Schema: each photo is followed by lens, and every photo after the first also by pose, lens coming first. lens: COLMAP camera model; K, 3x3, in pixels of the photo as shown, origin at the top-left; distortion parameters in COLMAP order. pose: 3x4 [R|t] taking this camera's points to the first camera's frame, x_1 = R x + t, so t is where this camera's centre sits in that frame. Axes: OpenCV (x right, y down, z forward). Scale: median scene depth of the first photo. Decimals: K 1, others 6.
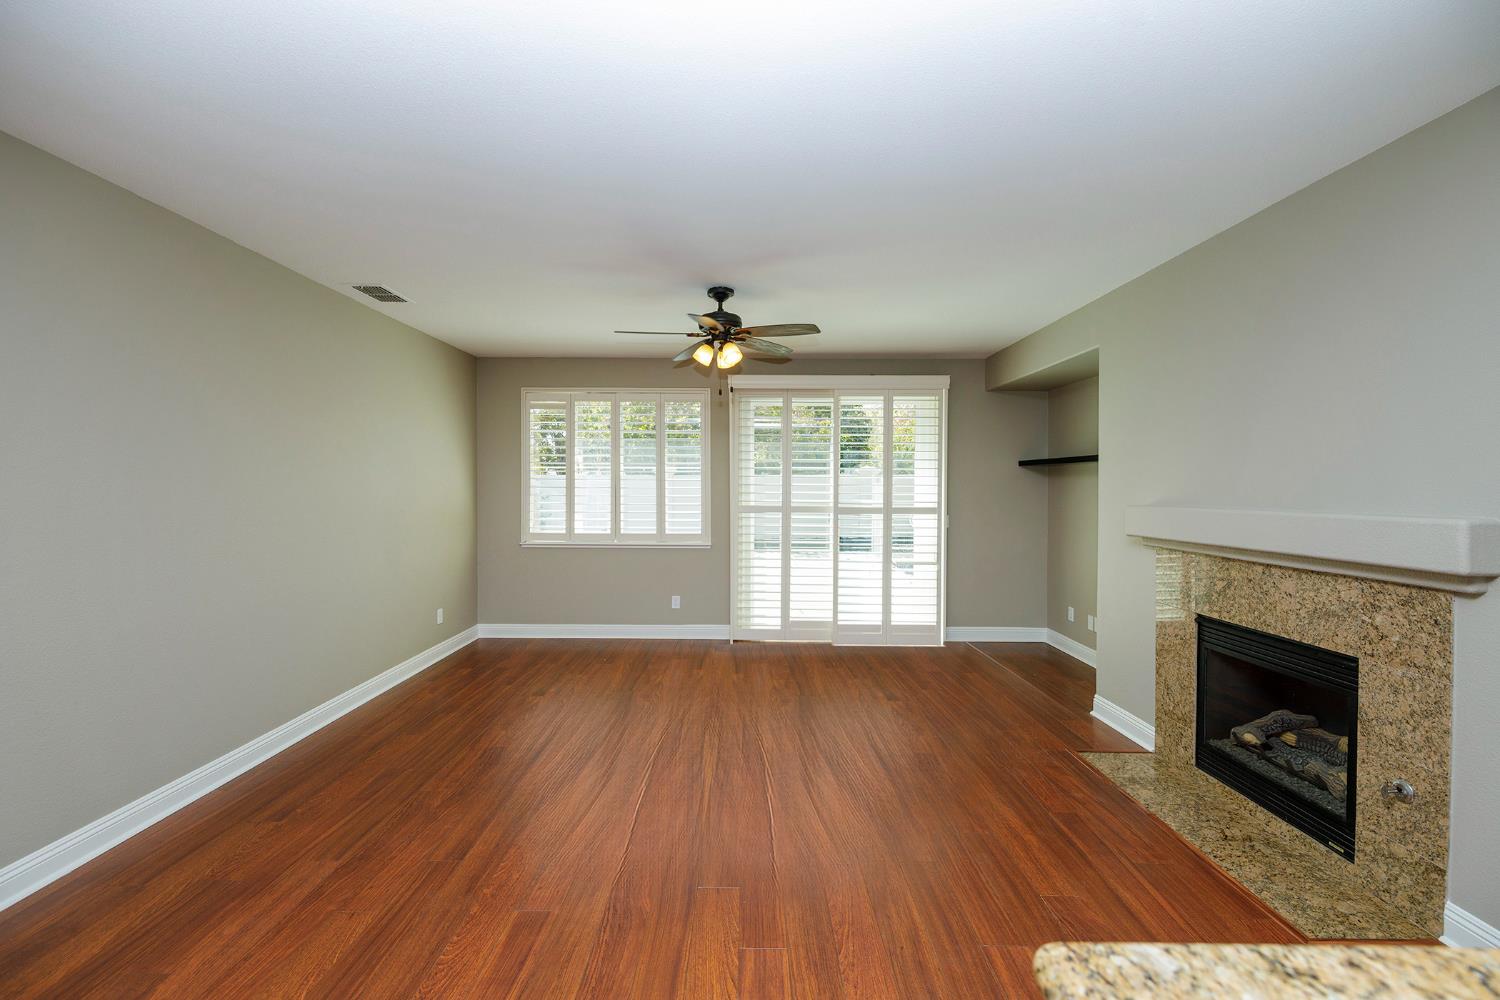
lens RADIAL K [[635.6, 0, 746.3], [0, 635.6, 491.7], [0, 0, 1]] dist [0.002493, -0.000272]
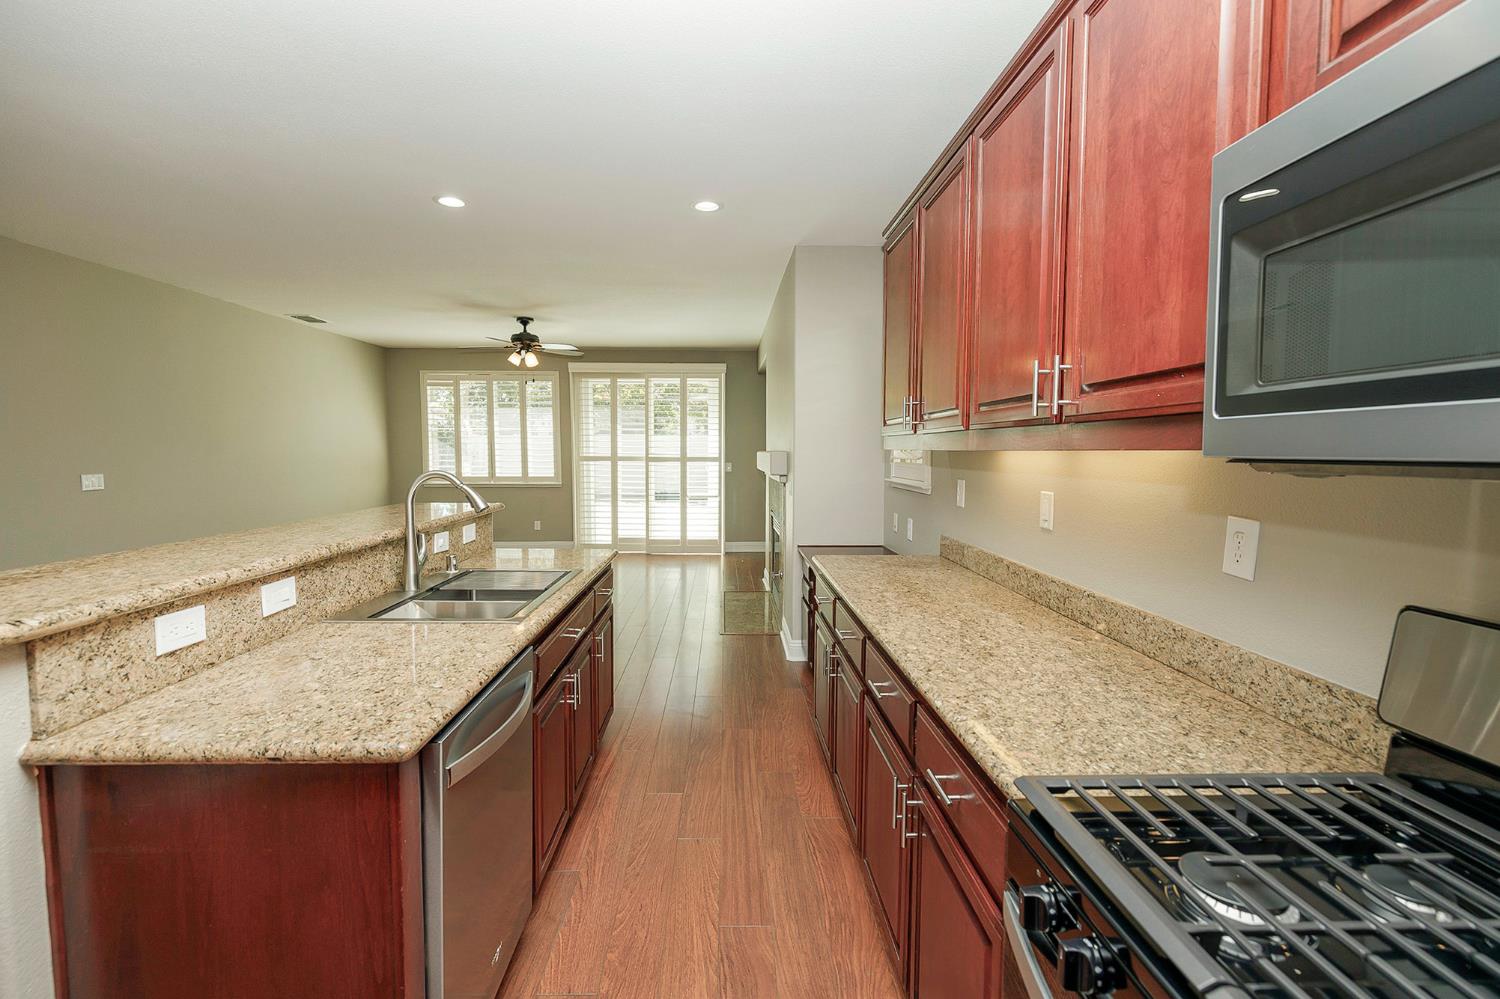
lens RADIAL K [[672.5, 0, 766.1], [0, 672.5, 493.7], [0, 0, 1]] dist [-0.022943, 0.000080]
pose [[0.999435, -0.002413, 0.033528, 0.410083], [0.000367, 0.998143, 0.060917, 0.017309], [-0.033613, -0.060871, 0.997580, -0.585380]]
